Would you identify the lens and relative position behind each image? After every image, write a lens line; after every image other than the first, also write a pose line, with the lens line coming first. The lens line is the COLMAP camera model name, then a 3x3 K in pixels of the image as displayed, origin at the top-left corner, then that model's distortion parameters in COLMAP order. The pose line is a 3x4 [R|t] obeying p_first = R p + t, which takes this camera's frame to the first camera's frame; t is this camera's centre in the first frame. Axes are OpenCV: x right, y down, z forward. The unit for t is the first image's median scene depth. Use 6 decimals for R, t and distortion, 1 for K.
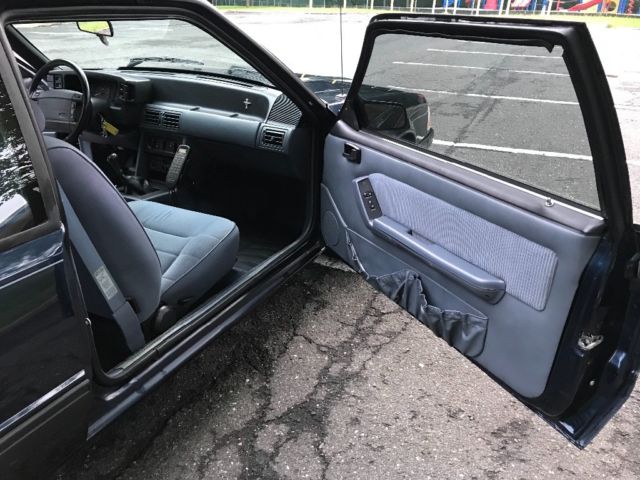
lens RADIAL K [[534.2, 0, 318.0], [0, 534.2, 242.8], [0, 0, 1]] dist [0.030907, -0.035730]
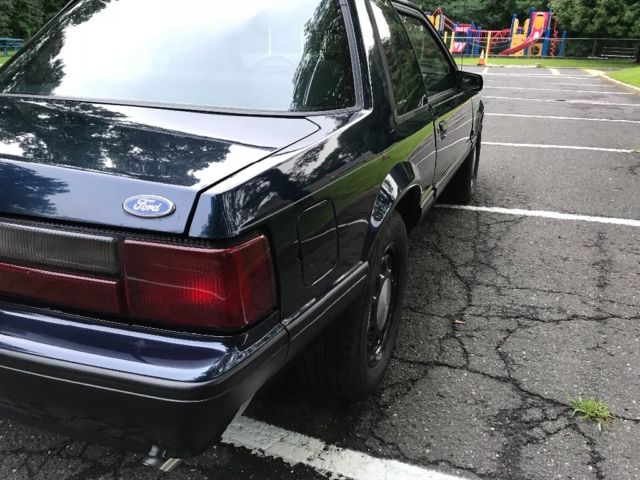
lens RADIAL K [[534.2, 0, 319.4], [0, 534.2, 238.8], [0, 0, 1]] dist [0.030907, -0.035730]
pose [[0.993202, -0.055105, 0.102530, -0.493499], [0.064229, 0.994055, -0.087920, 0.268158], [-0.097076, 0.093908, 0.990837, -0.417656]]
